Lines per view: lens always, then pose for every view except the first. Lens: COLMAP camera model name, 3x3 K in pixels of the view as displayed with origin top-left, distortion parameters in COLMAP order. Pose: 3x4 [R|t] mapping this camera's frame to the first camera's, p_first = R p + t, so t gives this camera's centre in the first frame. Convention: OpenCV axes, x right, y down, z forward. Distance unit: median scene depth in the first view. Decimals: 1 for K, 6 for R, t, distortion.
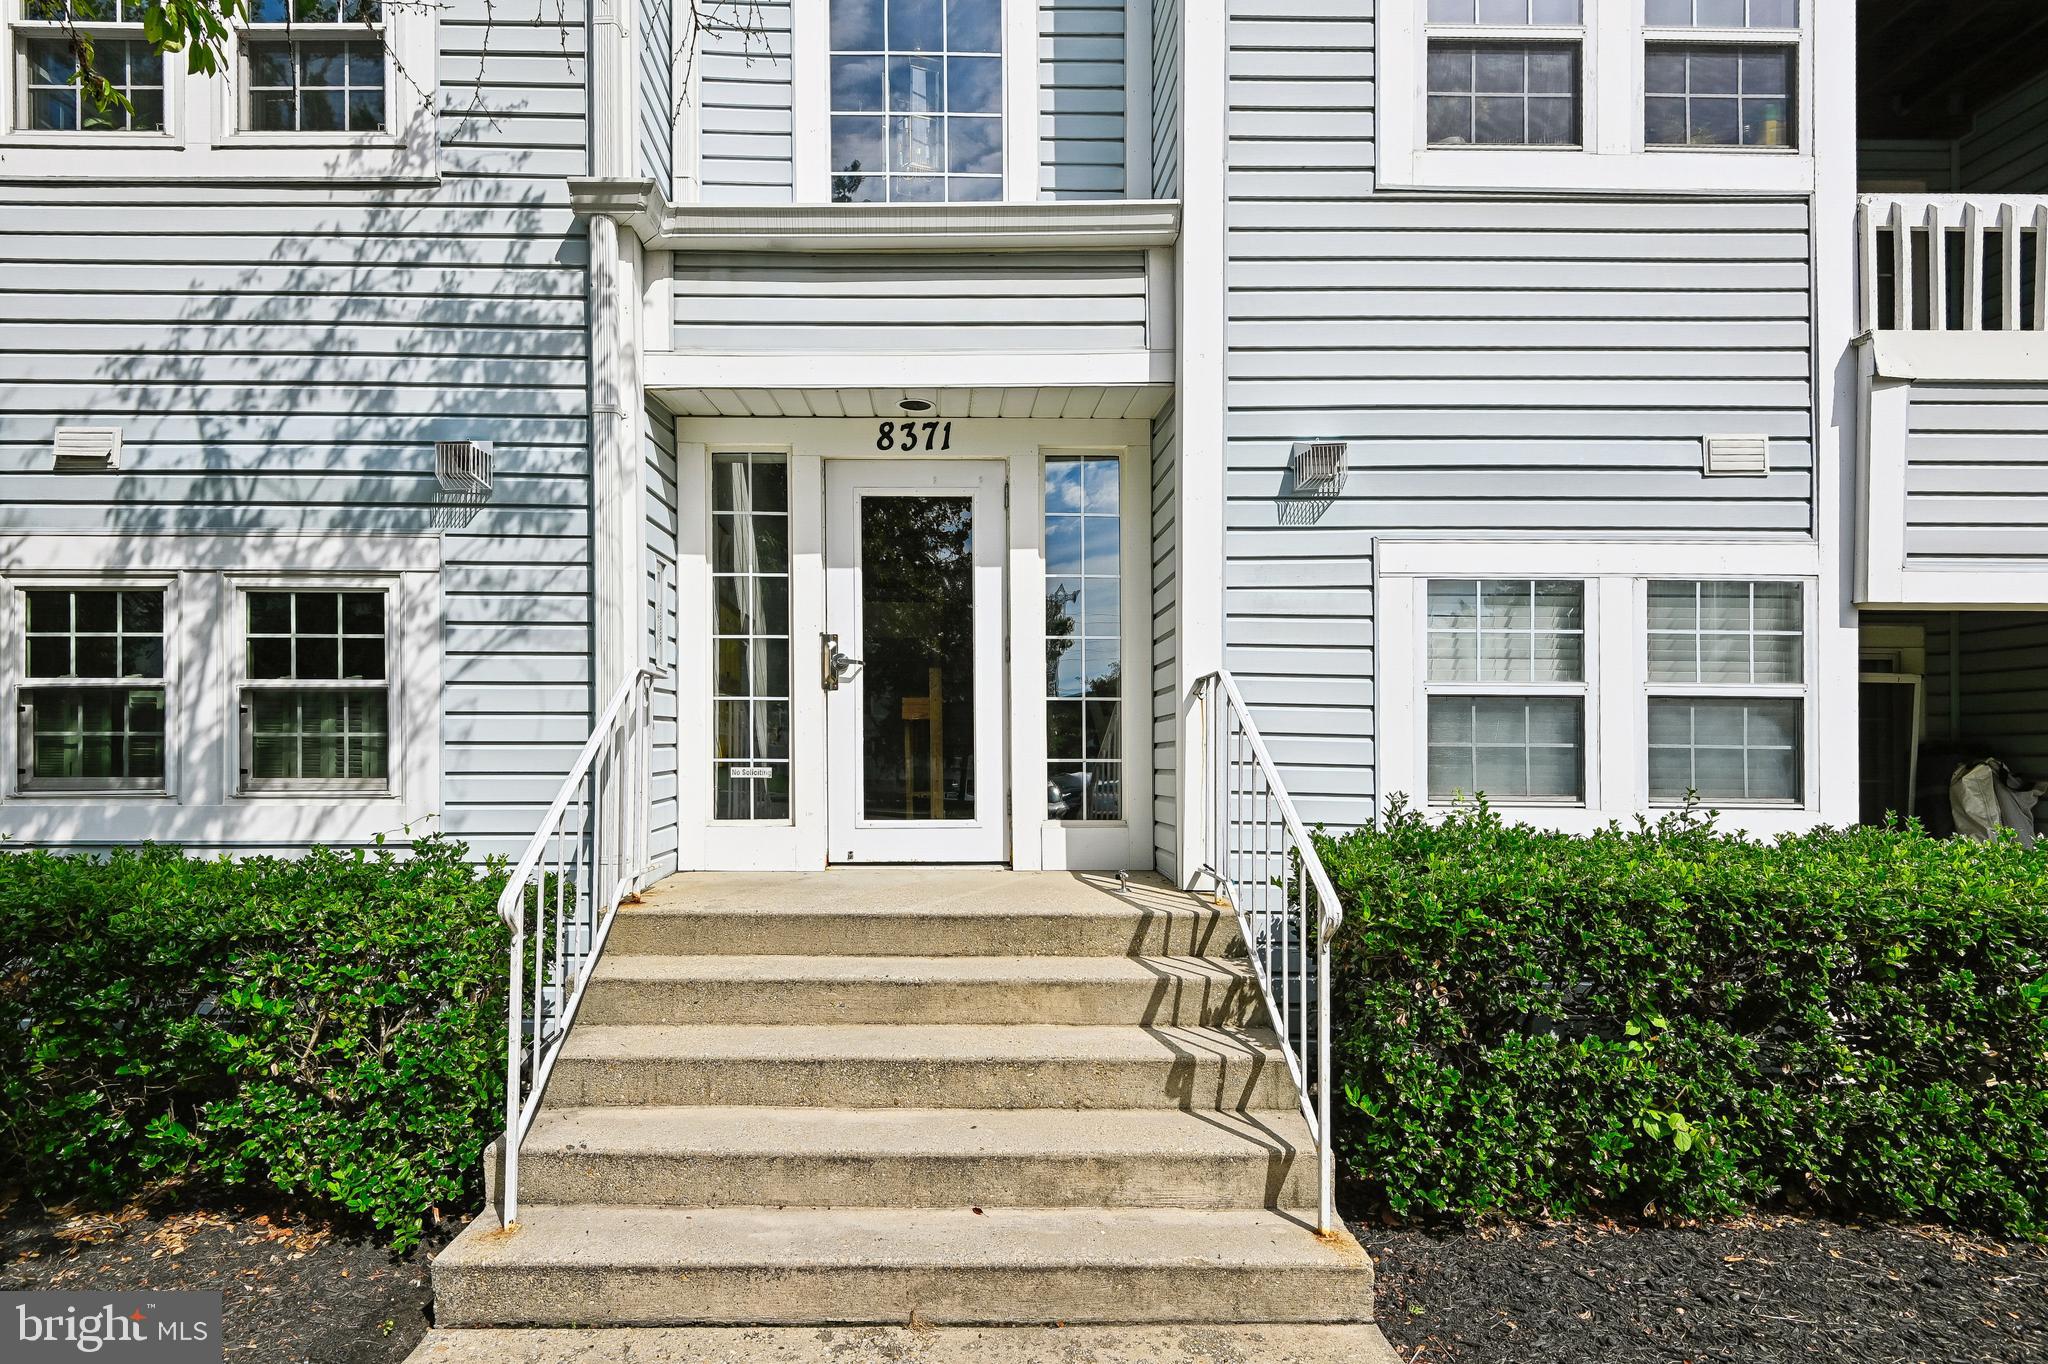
lens RADIAL K [[936.3, 0, 1009.9], [0, 936.3, 690.4], [0, 0, 1]] dist [0.000528, -0.000034]
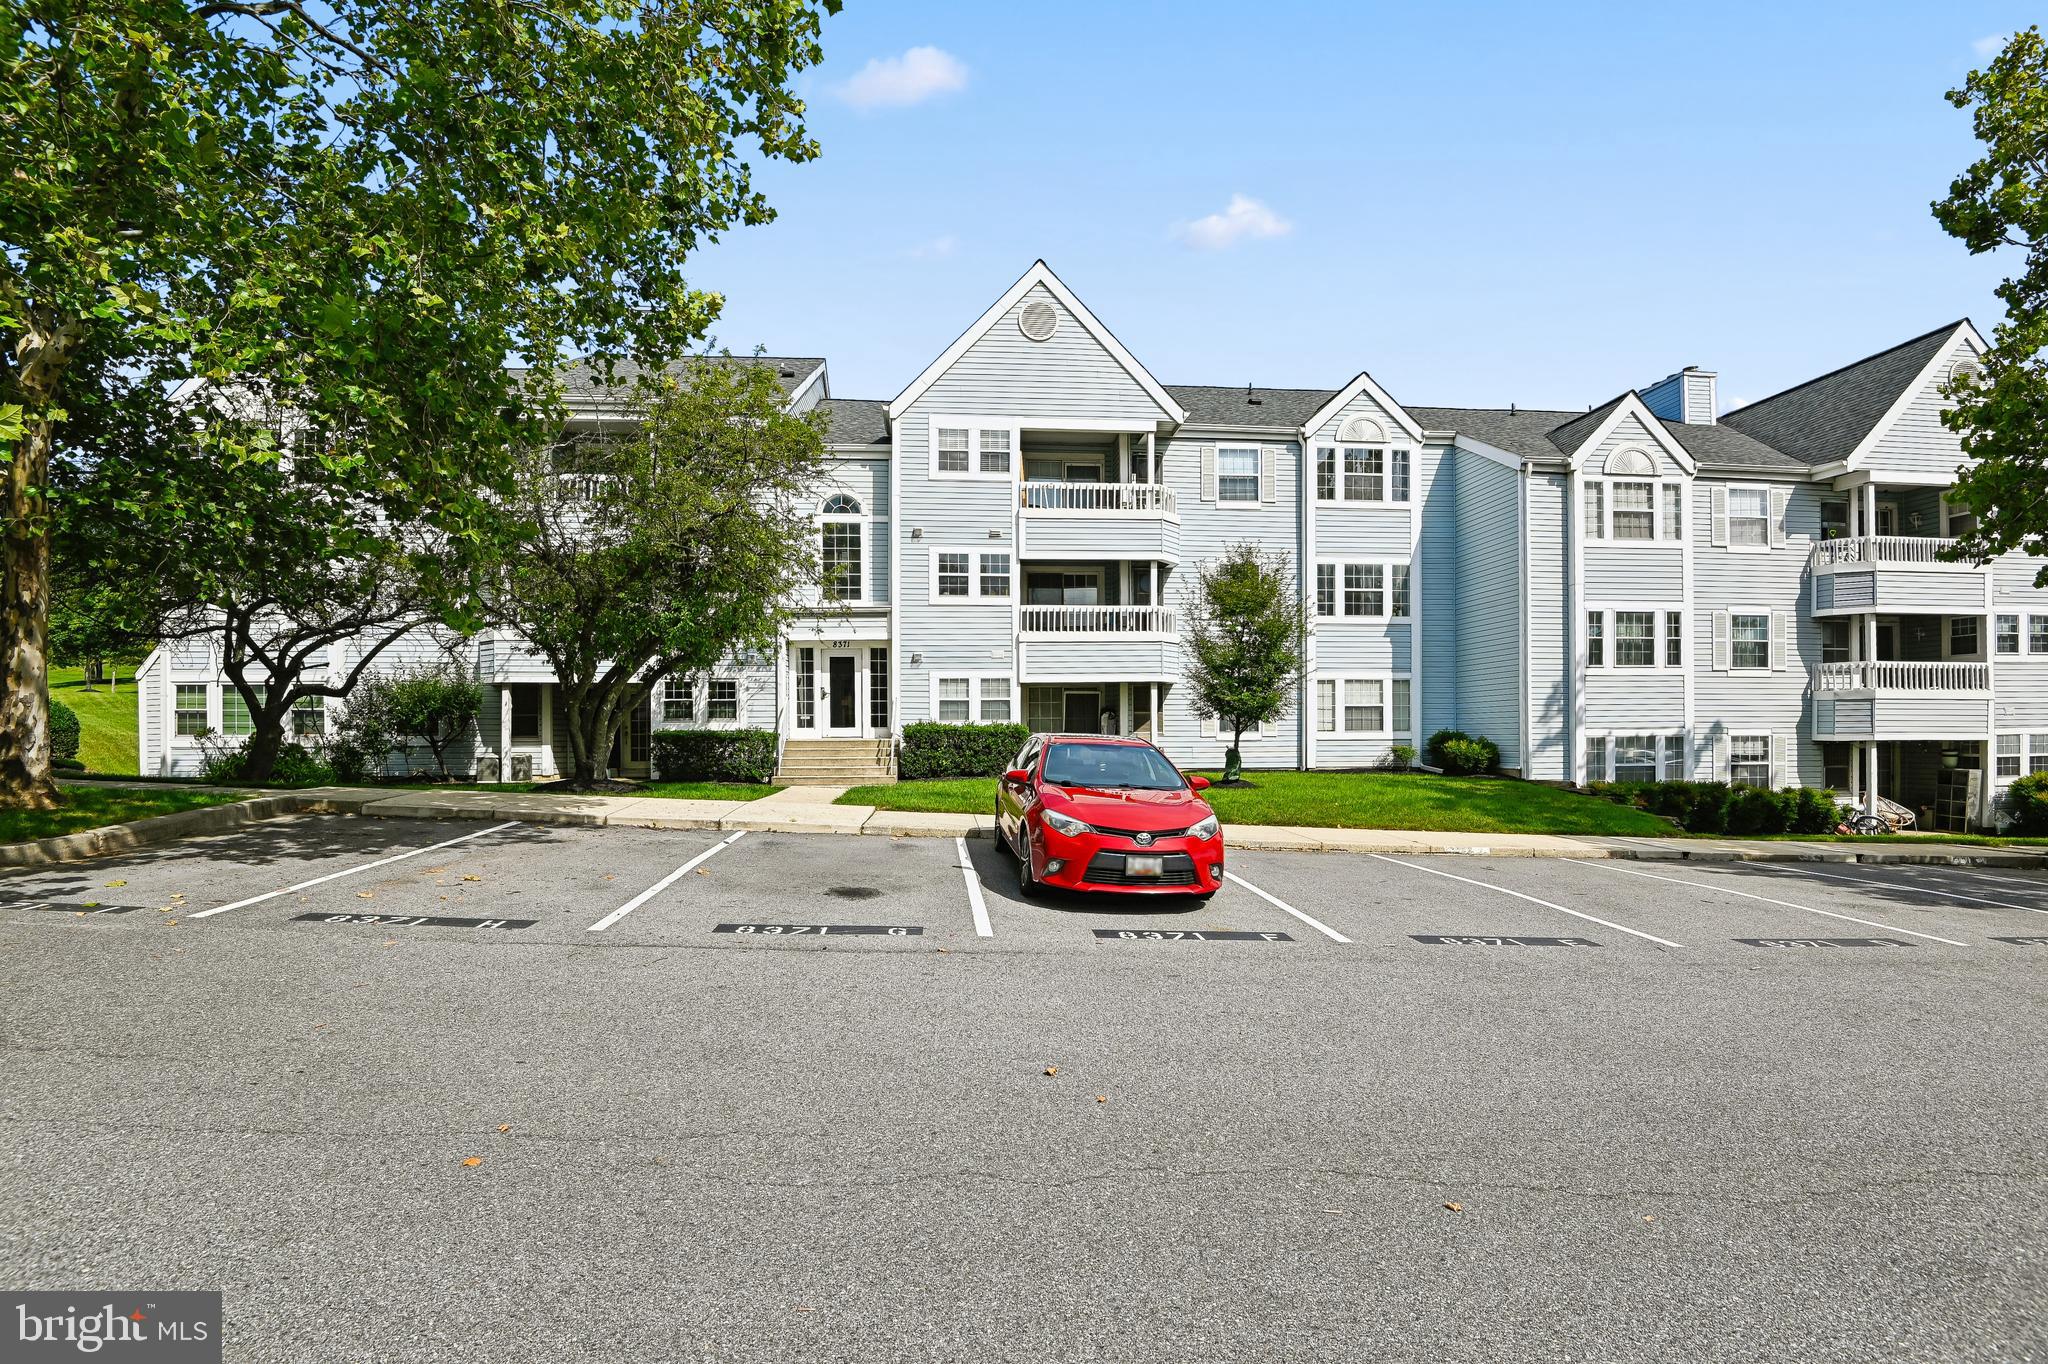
lens RADIAL K [[936.3, 0, 1036.7], [0, 936.3, 682.2], [0, 0, 1]] dist [0.000528, -0.000034]
pose [[0.996935, -0.007298, 0.077889, 0.577326], [0.007190, 0.999973, 0.001659, -0.099738], [-0.077899, -0.001094, 0.996961, -4.240084]]
